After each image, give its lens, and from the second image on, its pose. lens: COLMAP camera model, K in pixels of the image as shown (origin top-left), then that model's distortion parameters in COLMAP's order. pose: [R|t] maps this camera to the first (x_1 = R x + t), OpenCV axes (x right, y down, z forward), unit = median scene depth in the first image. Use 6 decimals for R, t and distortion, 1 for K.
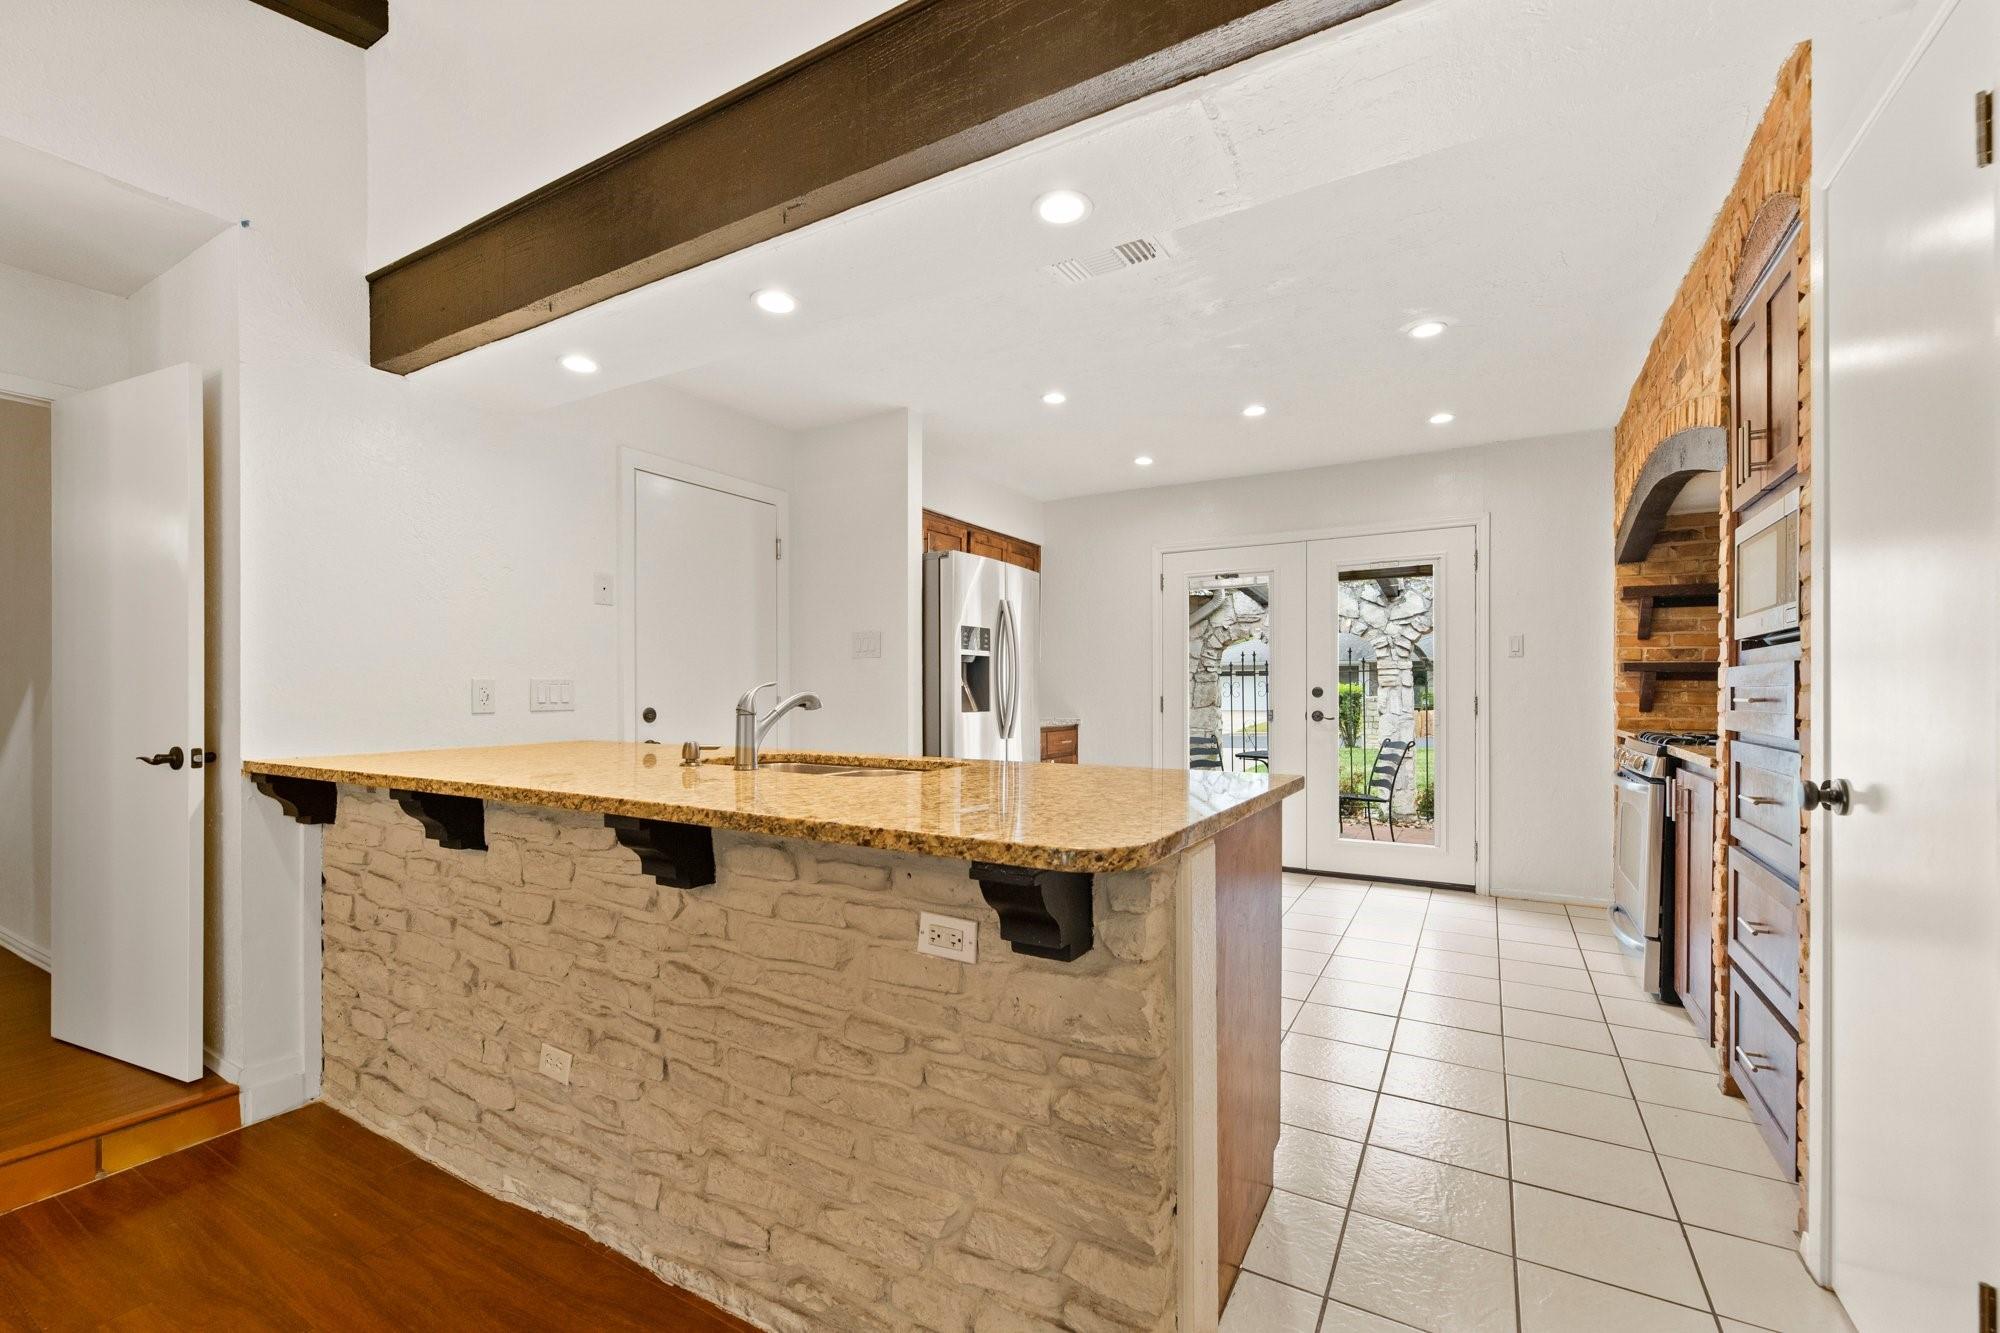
lens RADIAL K [[817.5, 0, 978.7], [0, 817.5, 693.8], [0, 0, 1]] dist [0.002390, -0.000345]
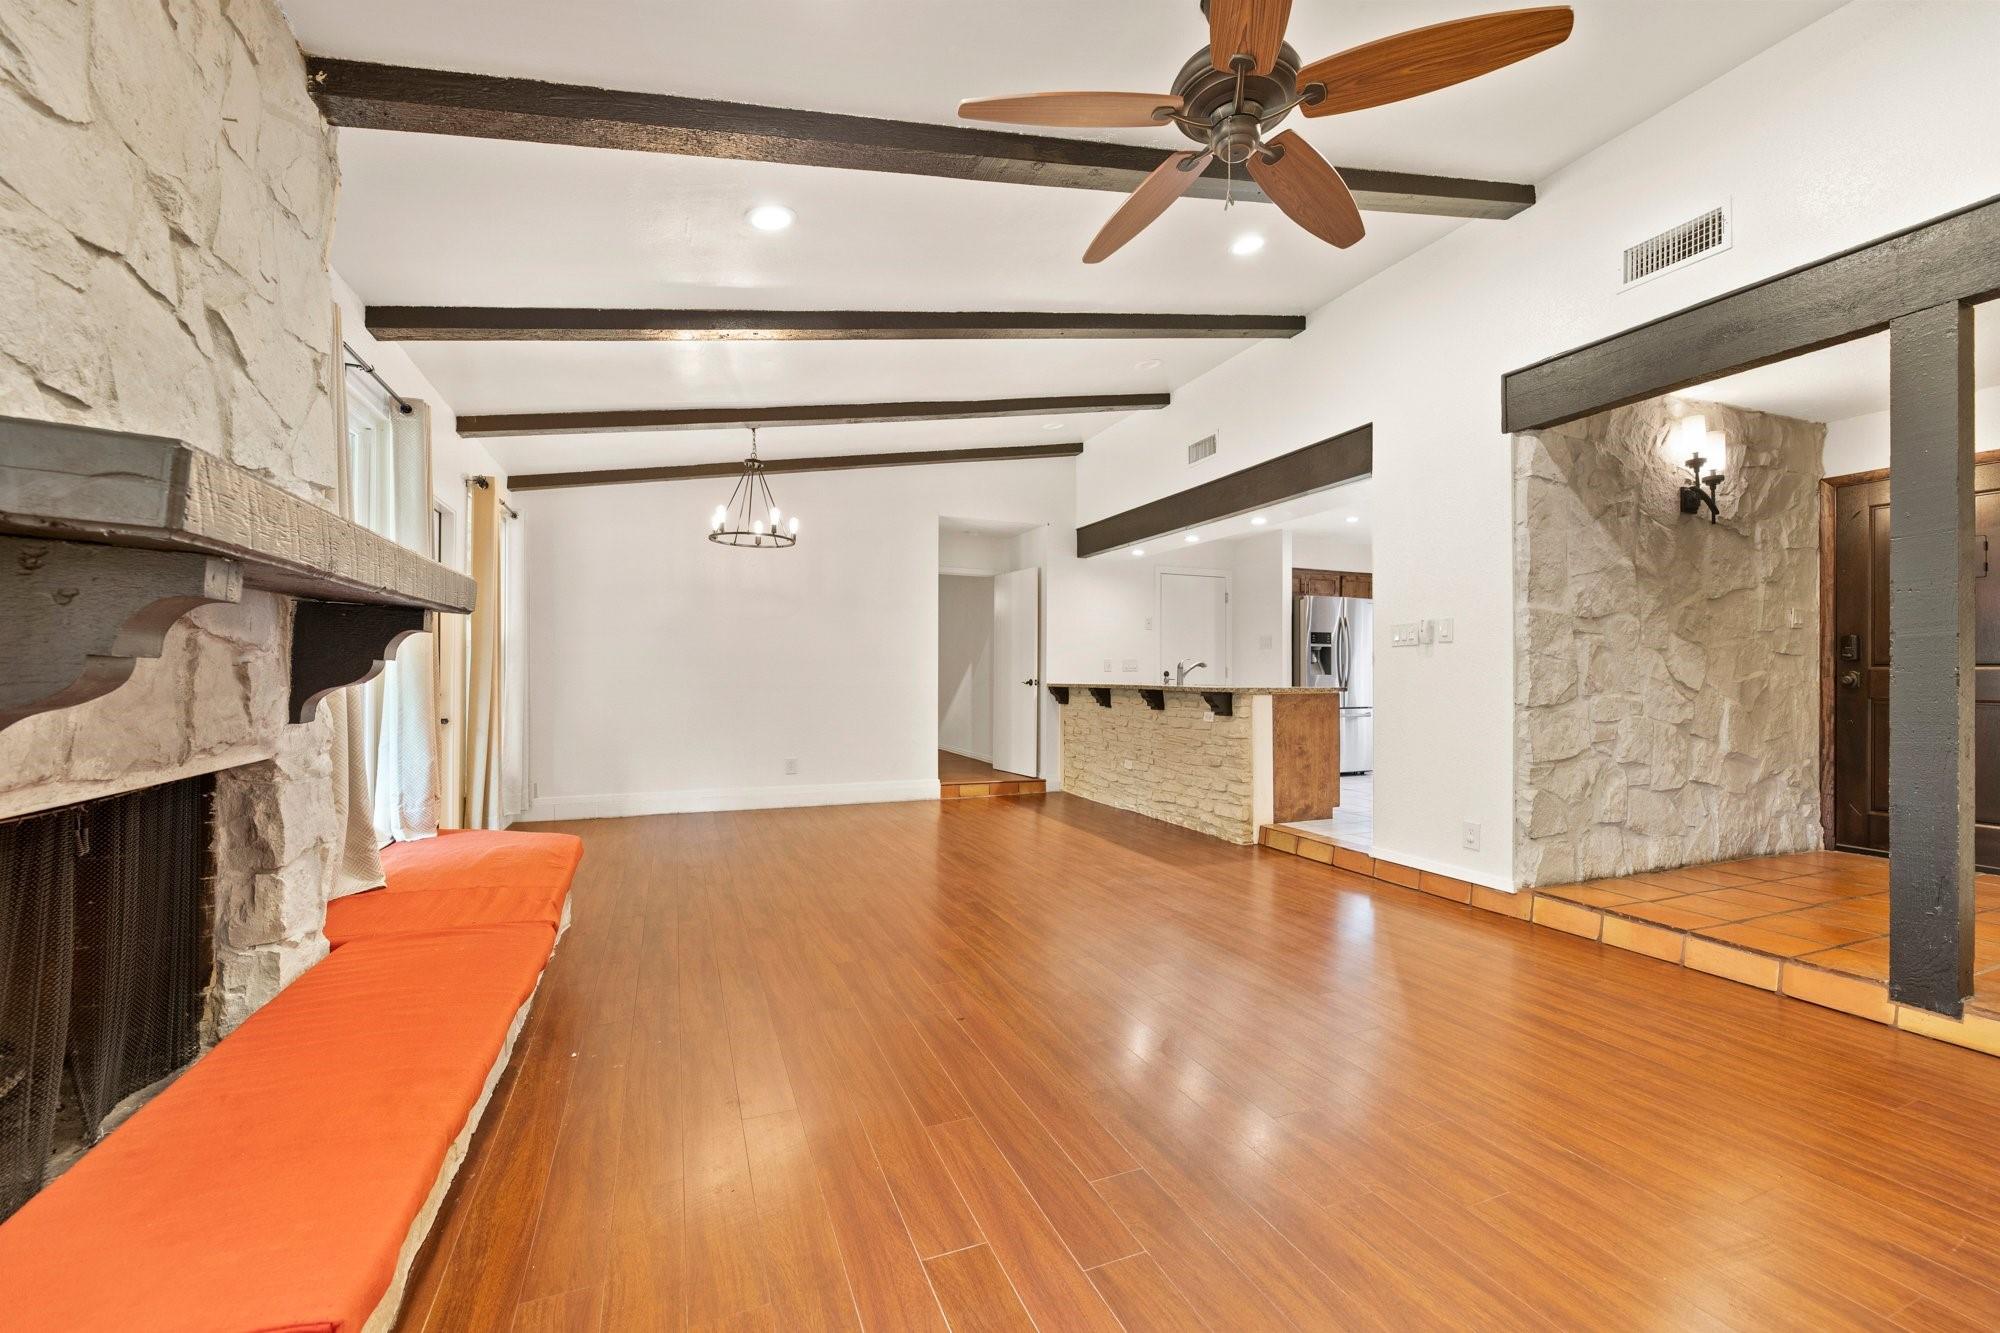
lens RADIAL K [[817.5, 0, 1013.8], [0, 817.5, 662.1], [0, 0, 1]] dist [0.002390, -0.000345]
pose [[0.803990, -0.004064, -0.594629, 0.929024], [-0.010316, 0.999731, -0.020780, 0.063413], [0.594553, 0.022841, 0.803732, -1.676634]]
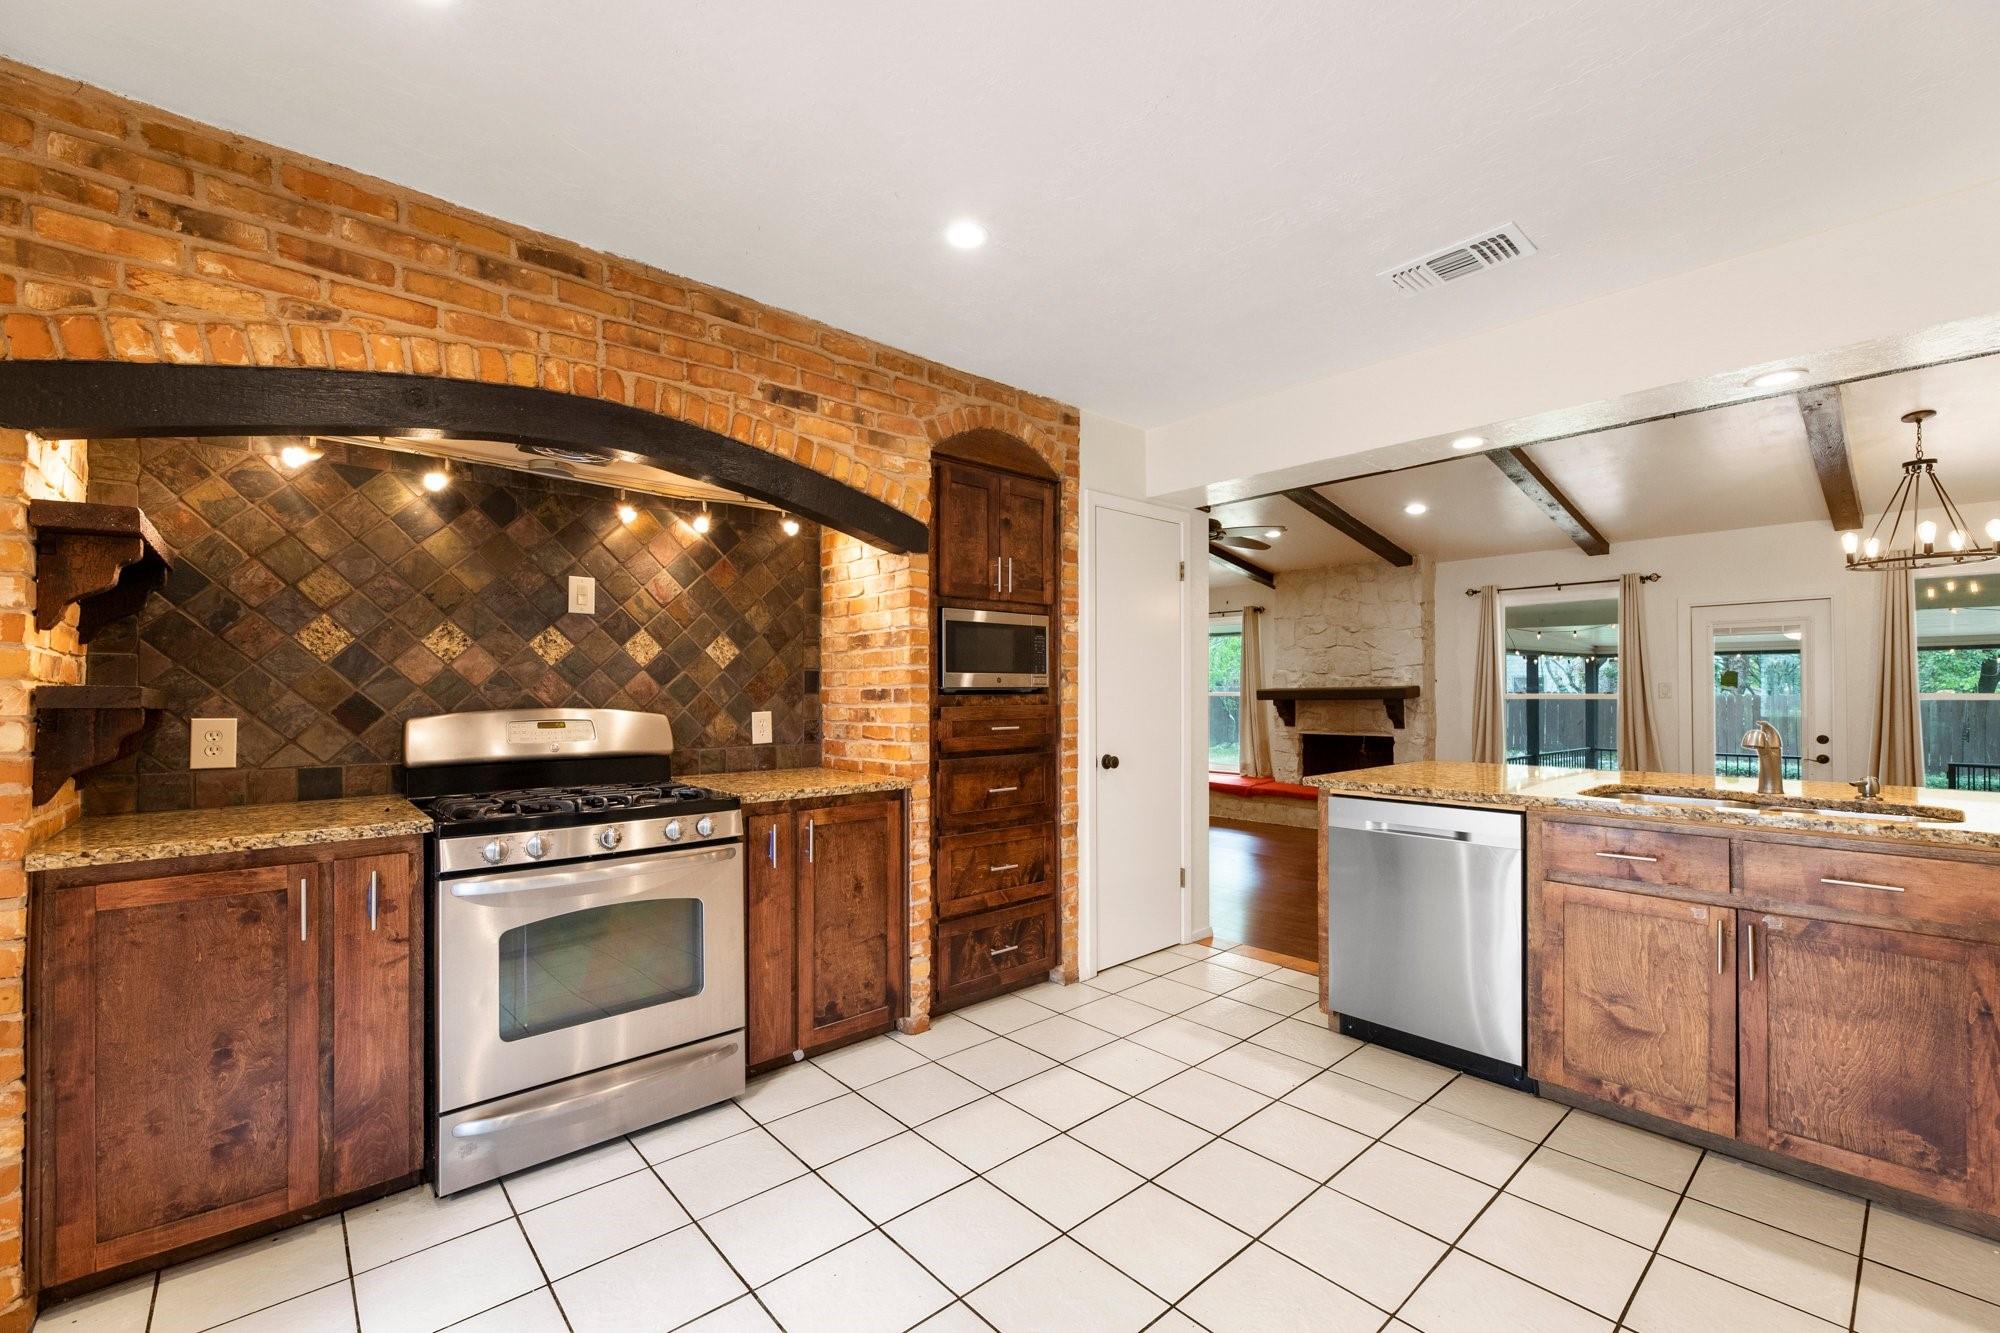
lens RADIAL K [[817.5, 0, 1016.8], [0, 817.5, 686.9], [0, 0, 1]] dist [0.002390, -0.000345]
pose [[-0.957085, 0.005401, 0.289756, 0.365555], [0.005006, 0.999985, -0.002104, -0.055309], [-0.289763, -0.000563, -0.957098, 2.034826]]
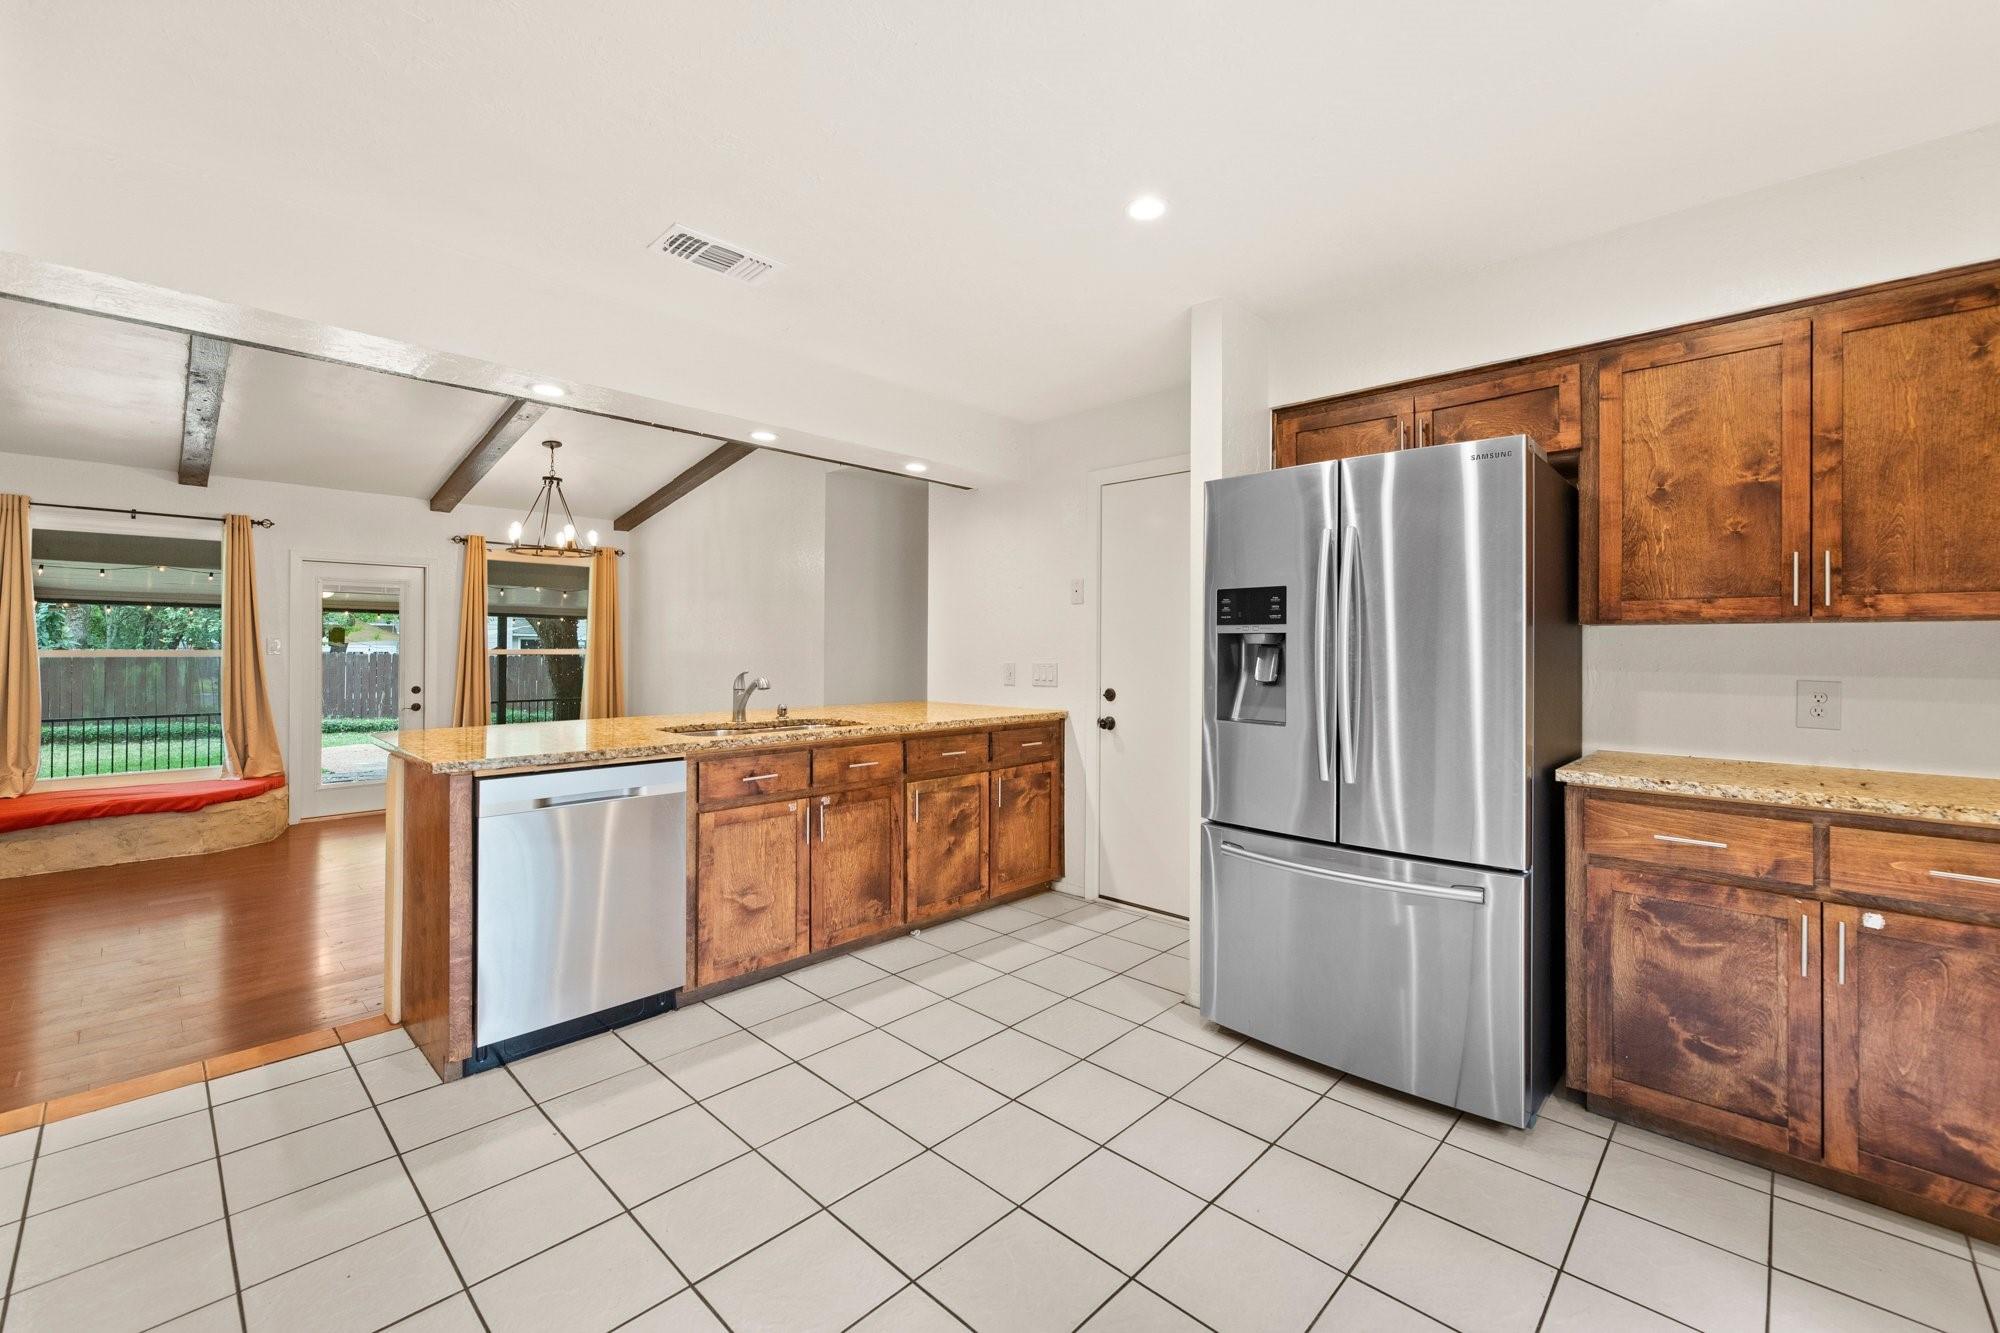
lens RADIAL K [[817.5, 0, 1004.7], [0, 817.5, 639.3], [0, 0, 1]] dist [0.002390, -0.000345]
pose [[-0.231071, -0.008197, -0.972902, 1.034818], [-0.007200, 0.999952, -0.006714, -0.059843], [0.972910, 0.005453, -0.231119, 1.599076]]
